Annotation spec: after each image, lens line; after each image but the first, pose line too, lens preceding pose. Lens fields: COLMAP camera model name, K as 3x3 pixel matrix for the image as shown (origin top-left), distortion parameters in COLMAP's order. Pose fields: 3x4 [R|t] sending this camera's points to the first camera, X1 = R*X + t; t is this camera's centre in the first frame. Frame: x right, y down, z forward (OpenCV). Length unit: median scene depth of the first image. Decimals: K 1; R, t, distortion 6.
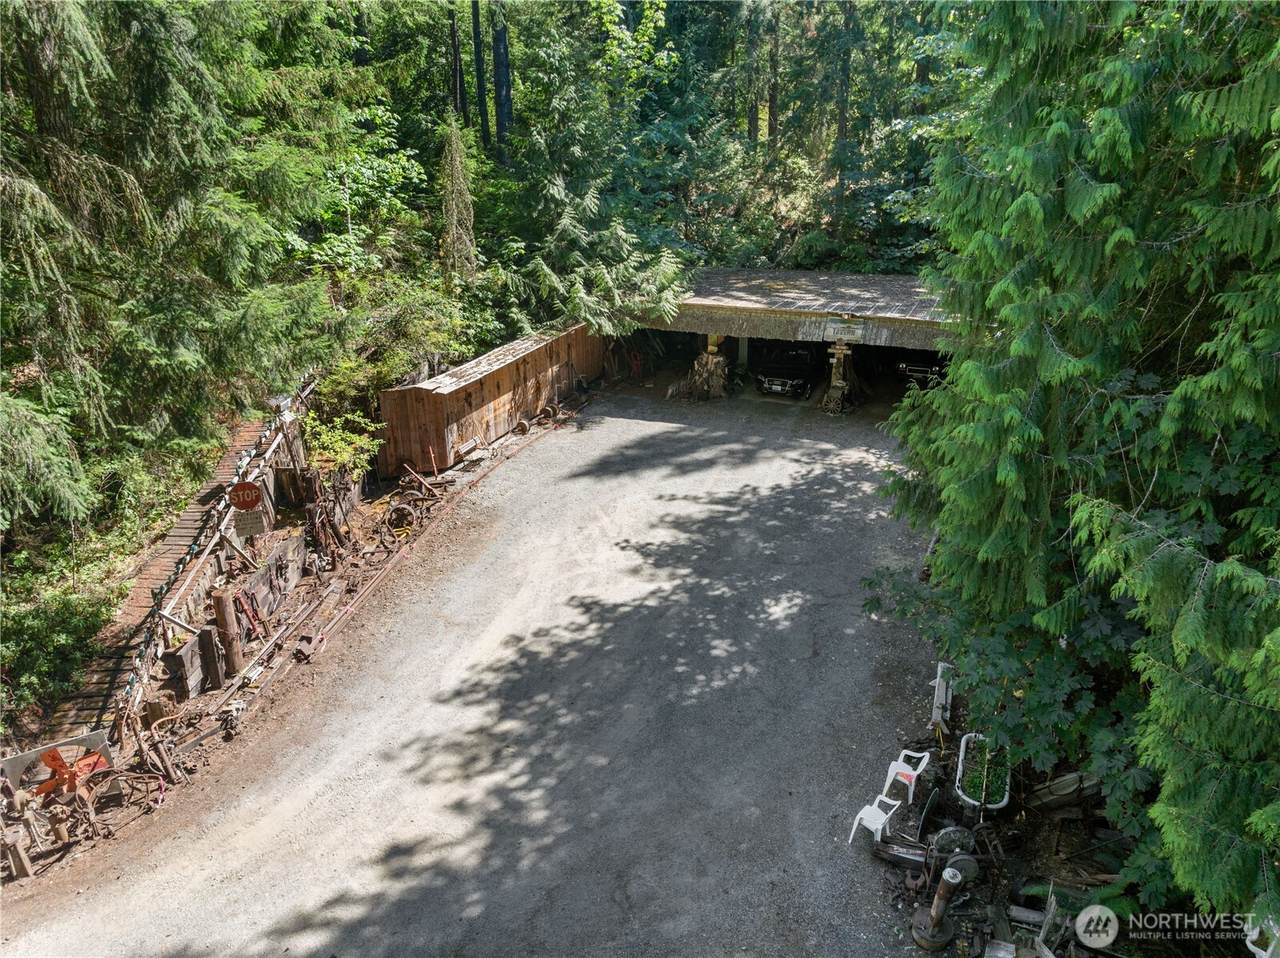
lens RADIAL K [[894.1, 0, 639.6], [0, 894.1, 478.6], [0, 0, 1]] dist [-0.033093, 0.000047]
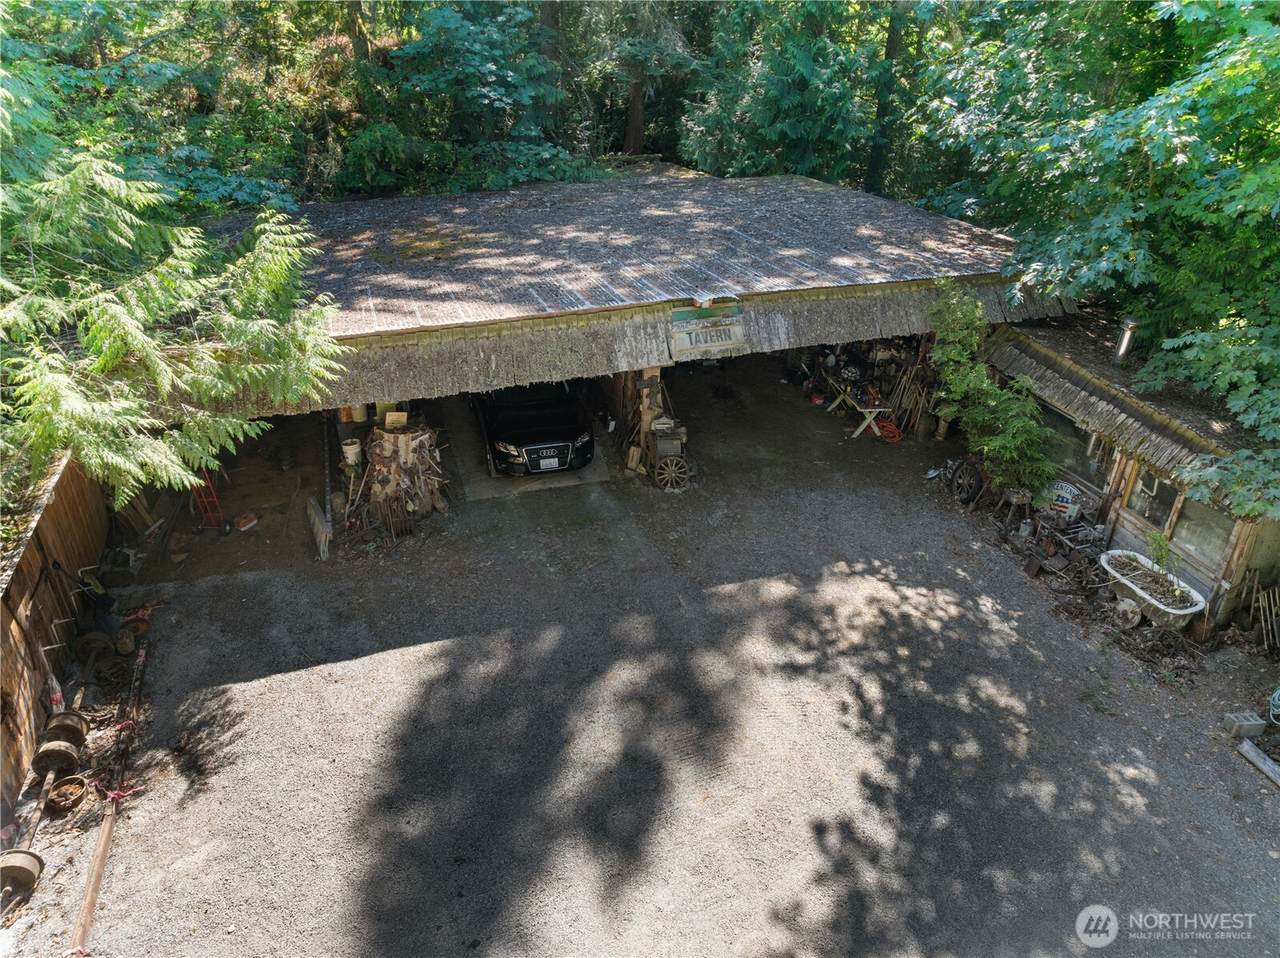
lens RADIAL K [[894.1, 0, 641.1], [0, 894.1, 478.9], [0, 0, 1]] dist [-0.033093, 0.000047]
pose [[0.776940, -0.298936, 0.554077, -0.088309], [0.235817, 0.954193, 0.184138, -0.189043], [-0.583742, -0.012404, 0.811844, 0.633239]]
